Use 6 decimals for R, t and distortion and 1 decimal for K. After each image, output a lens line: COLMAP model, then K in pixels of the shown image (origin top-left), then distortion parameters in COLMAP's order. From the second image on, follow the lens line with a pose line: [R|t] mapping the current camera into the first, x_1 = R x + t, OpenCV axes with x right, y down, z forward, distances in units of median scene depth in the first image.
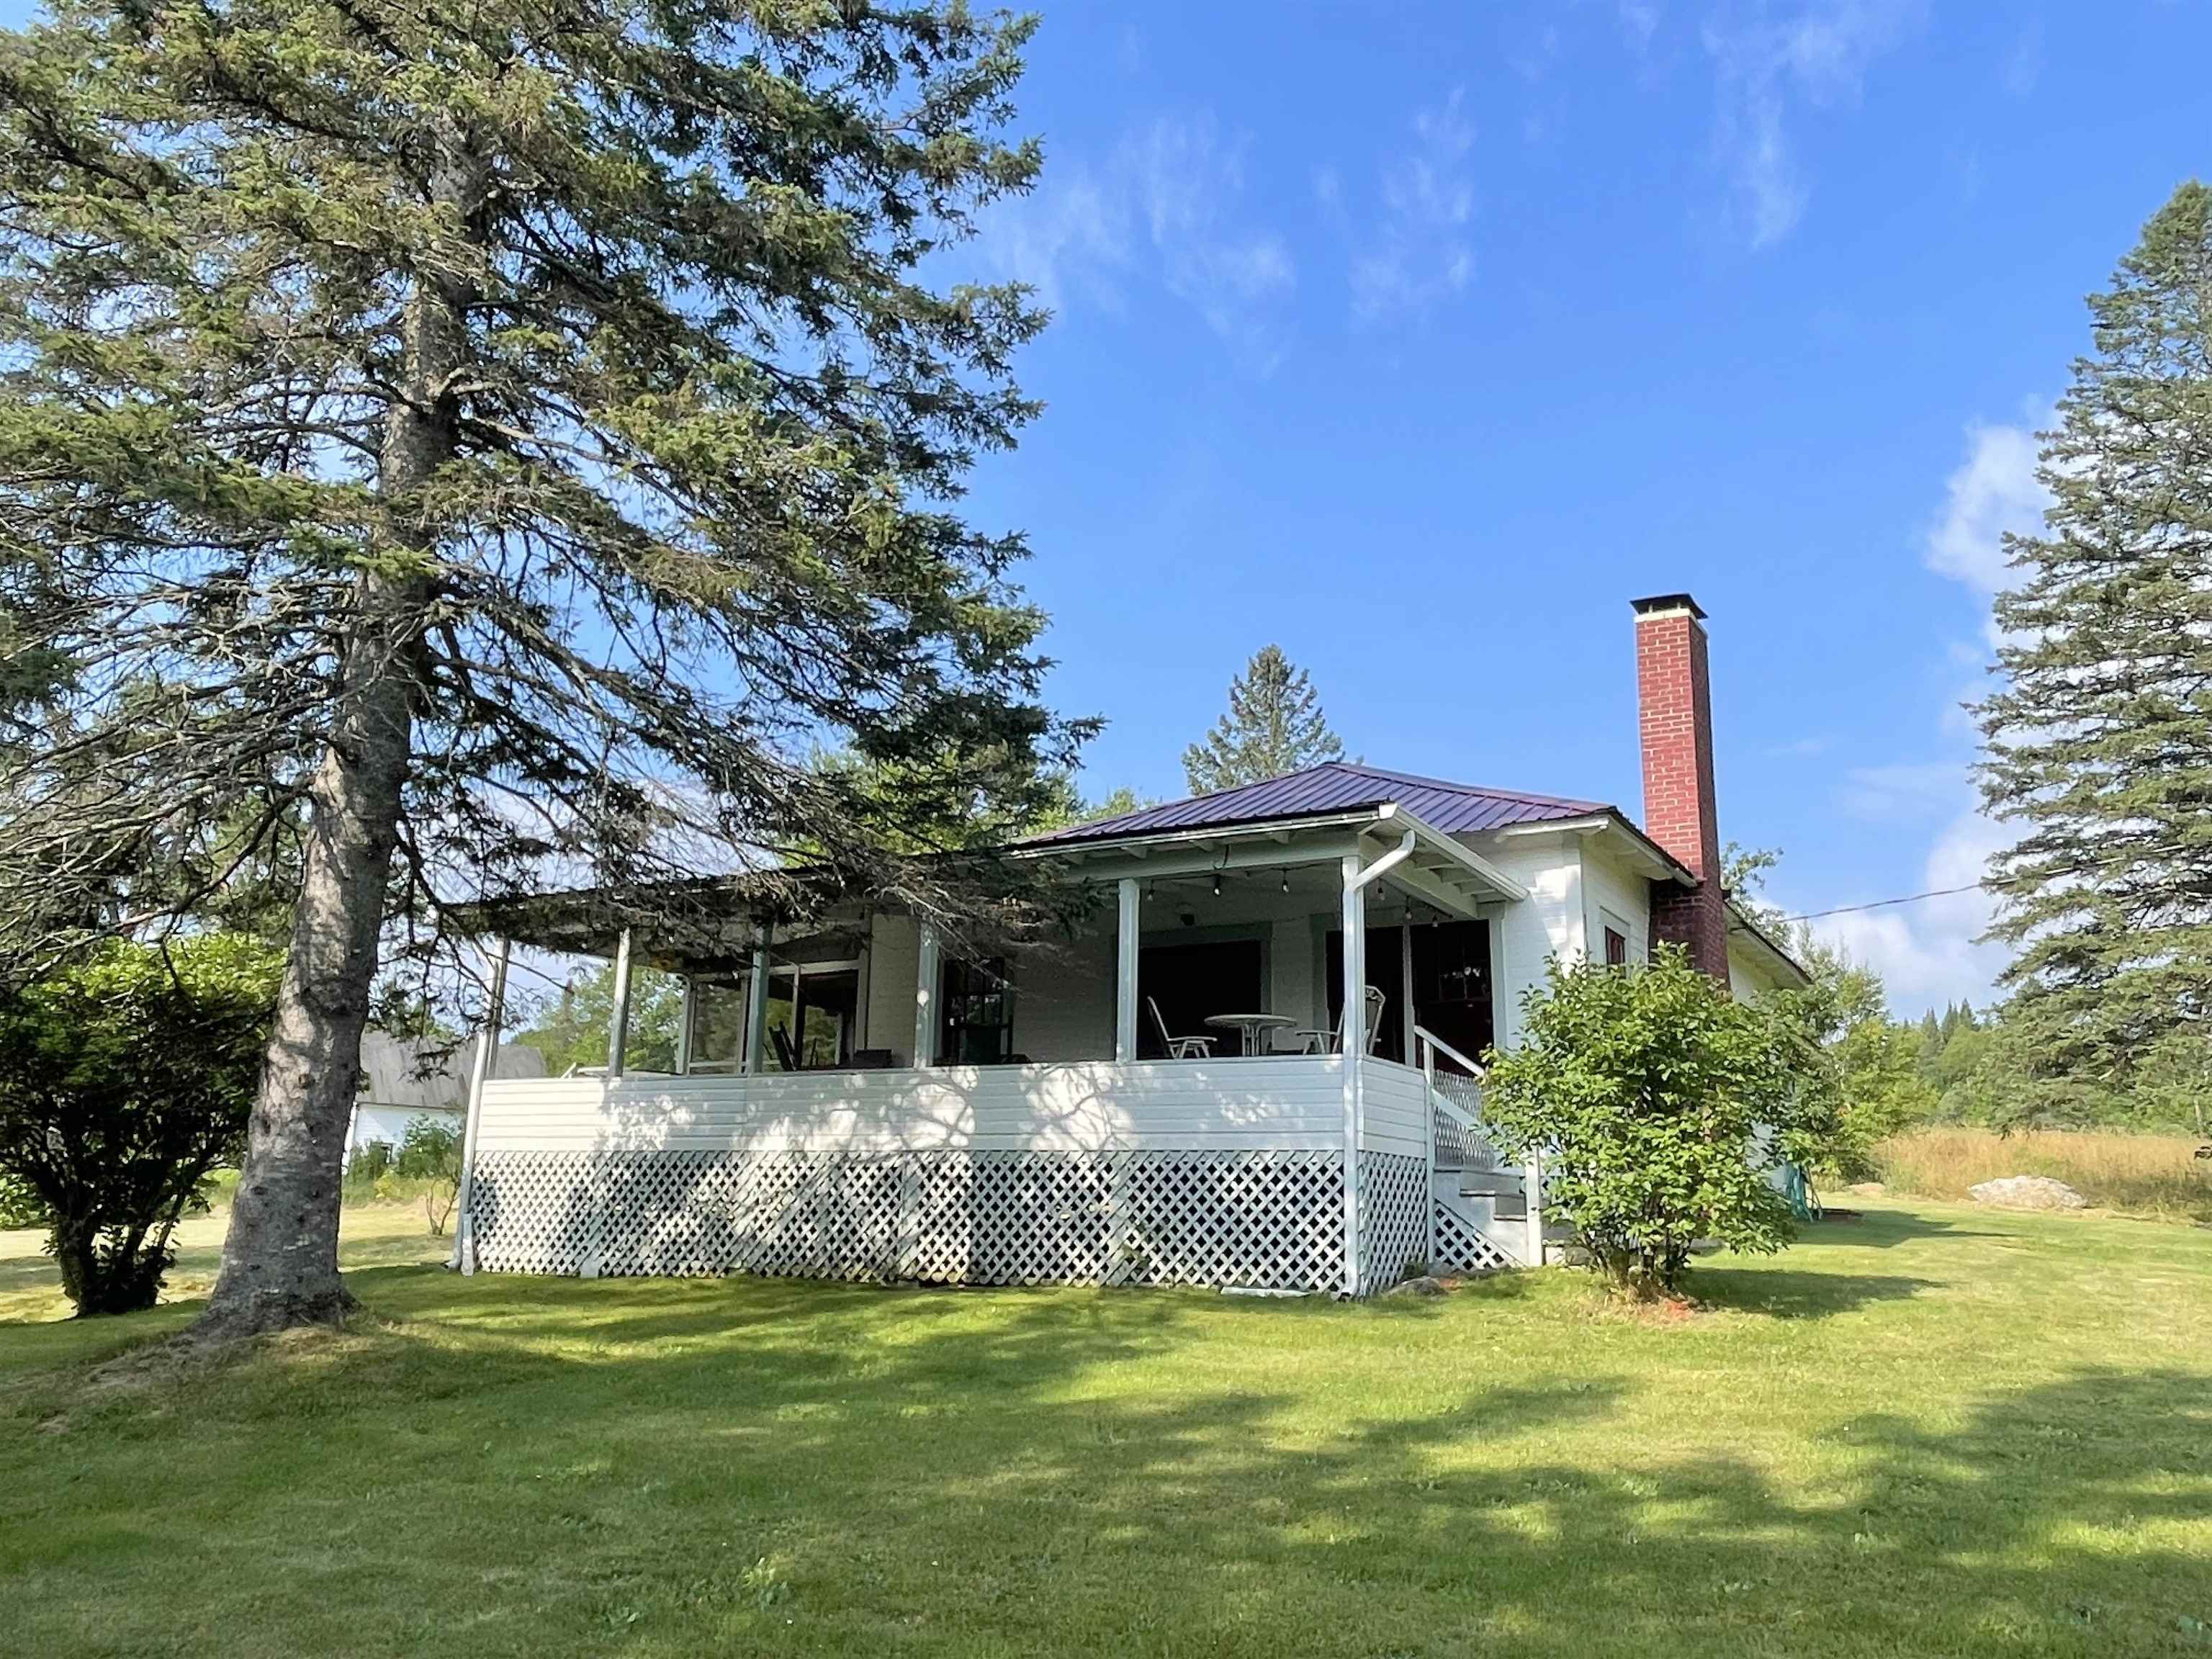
lens RADIAL K [[1654.3, 0, 1108.1], [0, 1654.3, 905.1], [0, 0, 1]] dist [-0.004137, -0.000449]
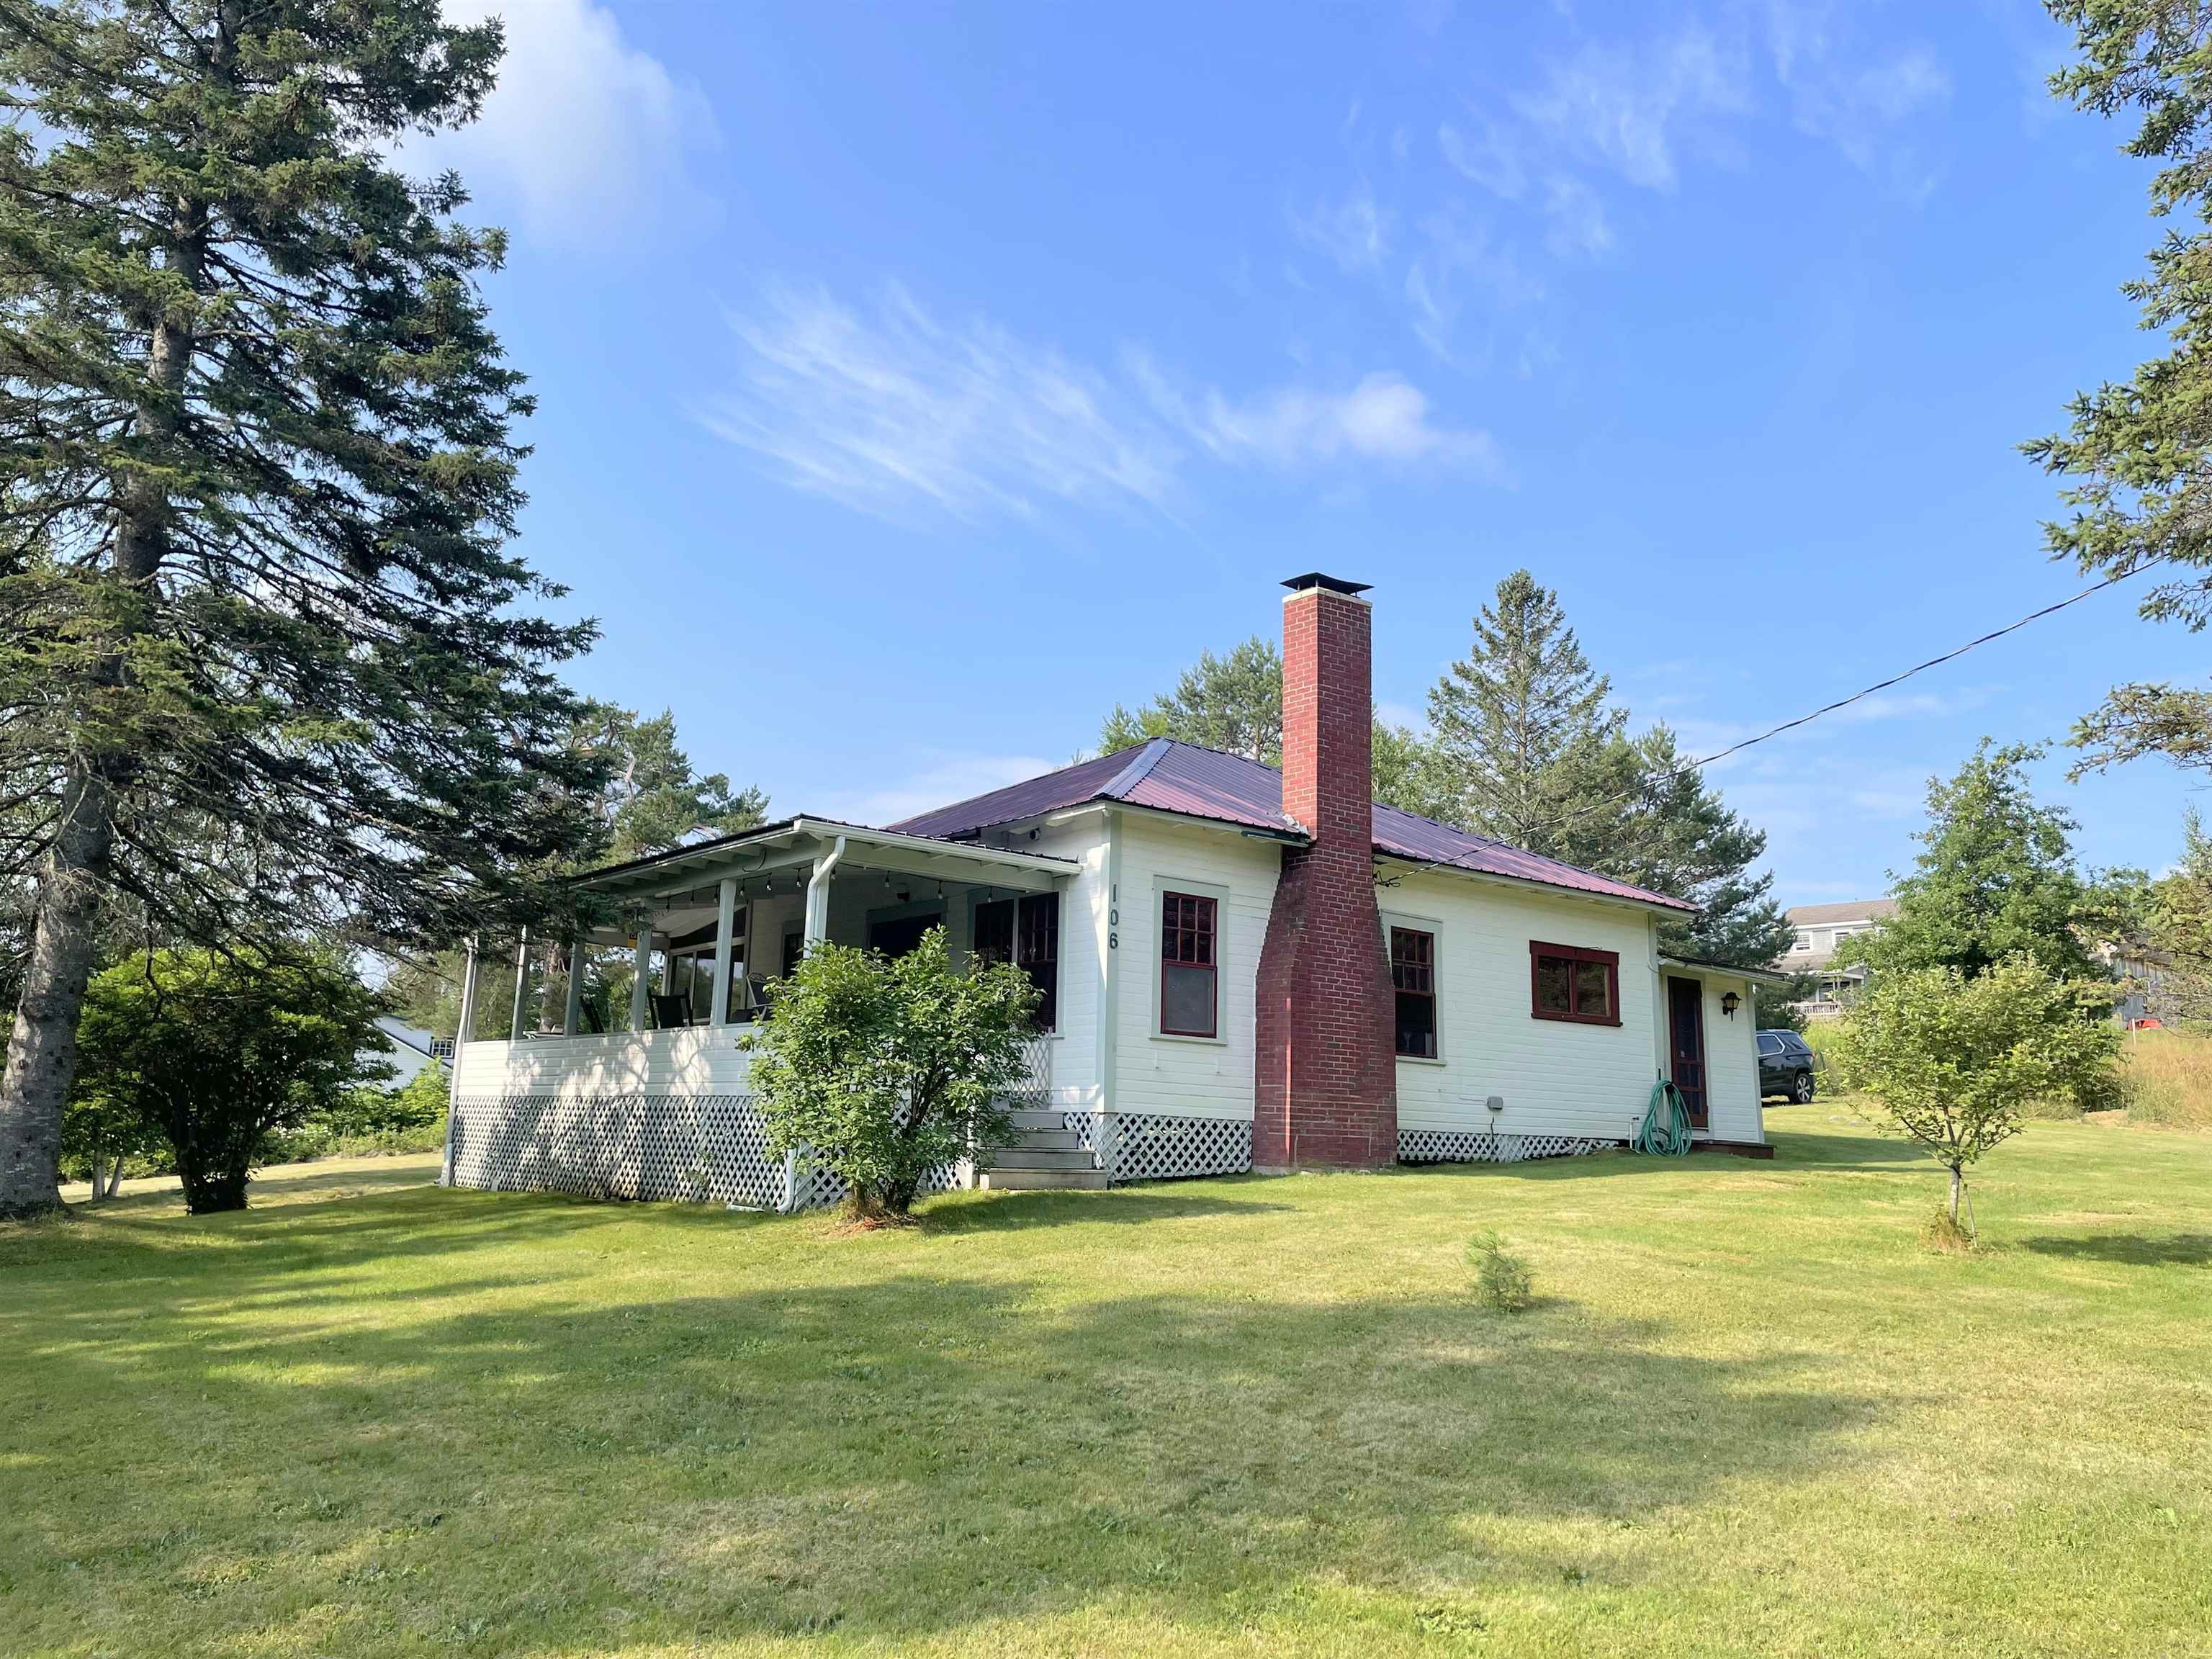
lens RADIAL K [[1669.5, 0, 1093.6], [0, 1669.5, 841.3], [0, 0, 1]] dist [0.087367, 0.001532]
pose [[0.924440, -0.061333, -0.376362, 0.763855], [0.063999, 0.997935, -0.005430, -0.020823], [0.375918, -0.019067, 0.926457, -0.086325]]
